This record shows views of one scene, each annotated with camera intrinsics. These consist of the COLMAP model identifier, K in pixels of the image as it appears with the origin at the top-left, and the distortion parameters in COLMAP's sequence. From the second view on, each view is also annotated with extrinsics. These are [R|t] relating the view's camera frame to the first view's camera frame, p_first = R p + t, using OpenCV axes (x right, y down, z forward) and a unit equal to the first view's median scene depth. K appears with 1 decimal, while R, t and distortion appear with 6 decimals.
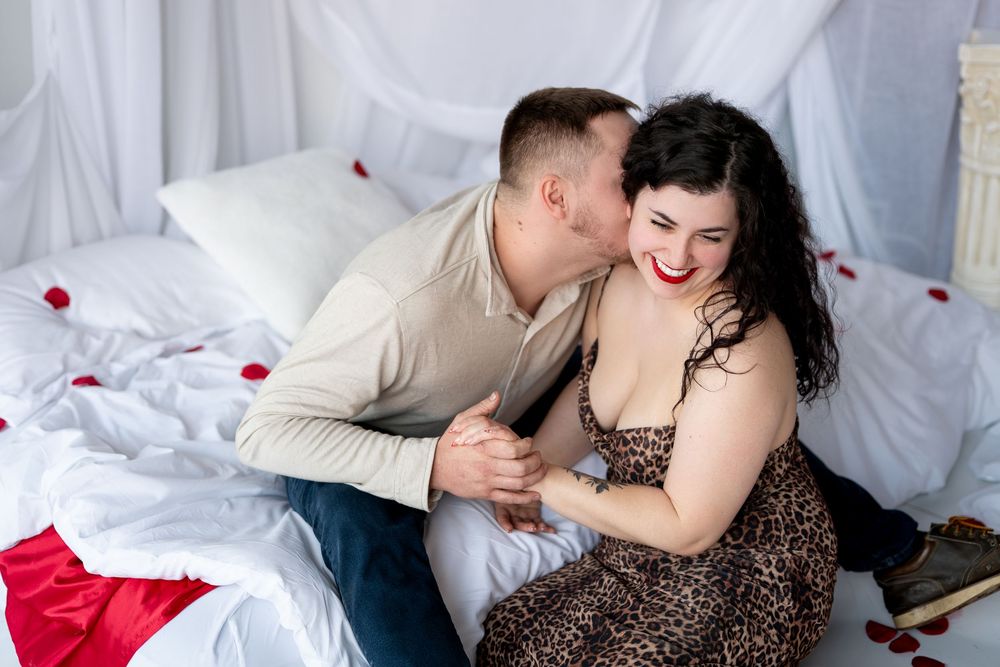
lens RADIAL K [[1396.2, 0, 419.7], [0, 1396.2, 333.5], [0, 0, 1]] dist [0.036659, -0.095243]
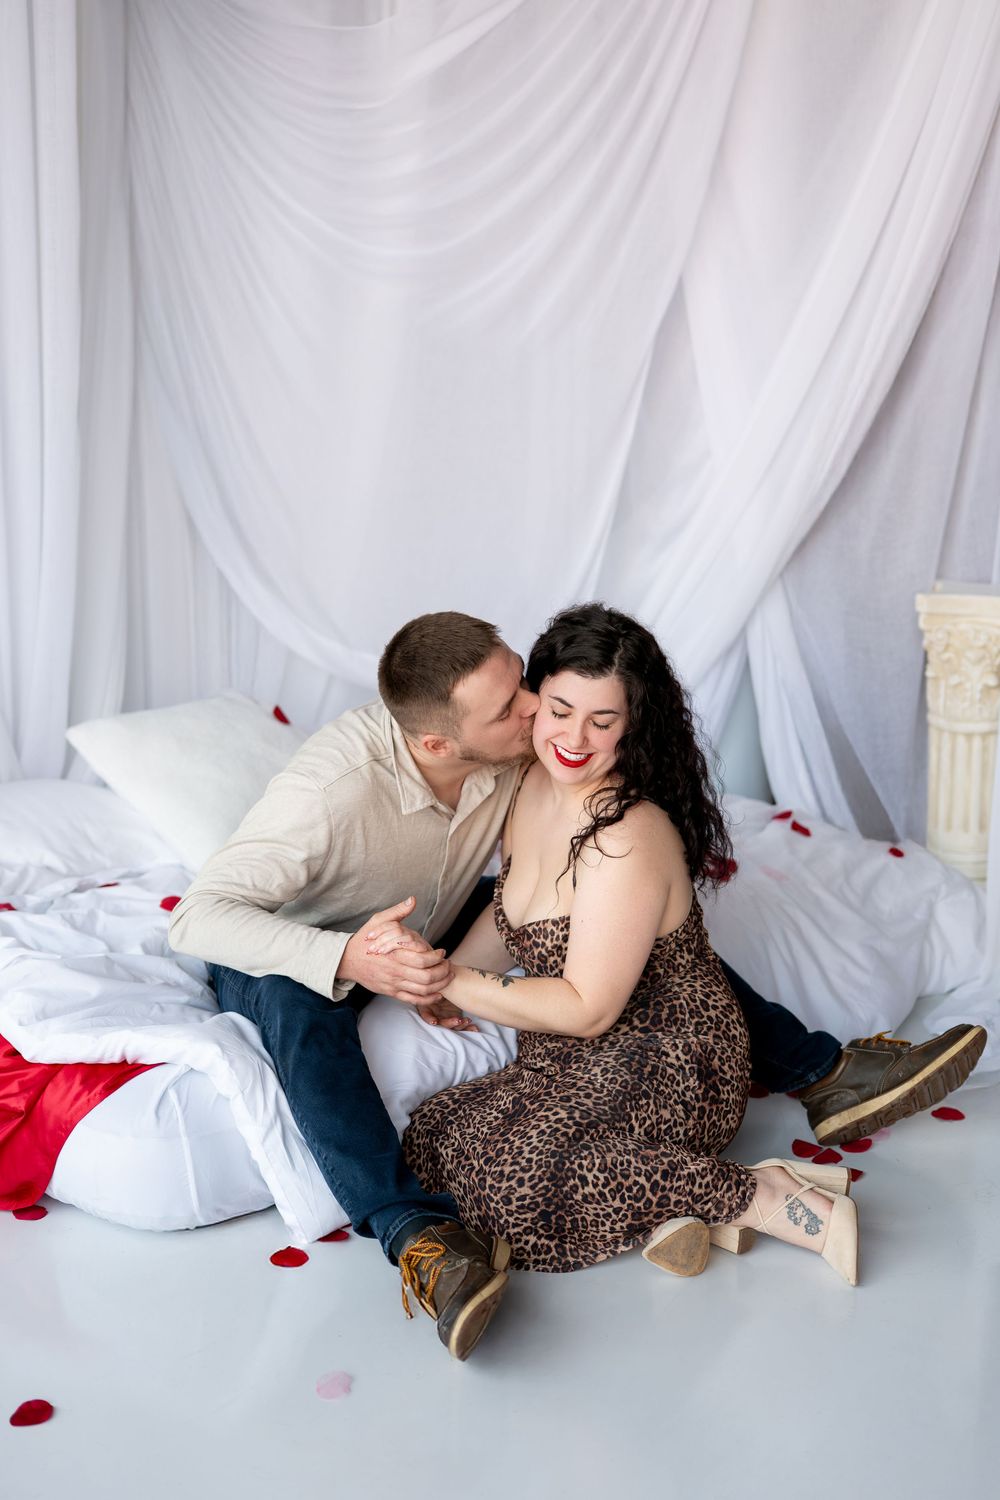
lens RADIAL K [[2116.4, 0, 507.8], [0, 2116.4, 727.1], [0, 0, 1]] dist [0.042316, 0.005486]
pose [[0.996440, 0.005838, 0.084098, -0.014733], [0.007714, 0.987101, -0.159914, 0.173072], [-0.083946, 0.159994, 0.983542, -0.588397]]
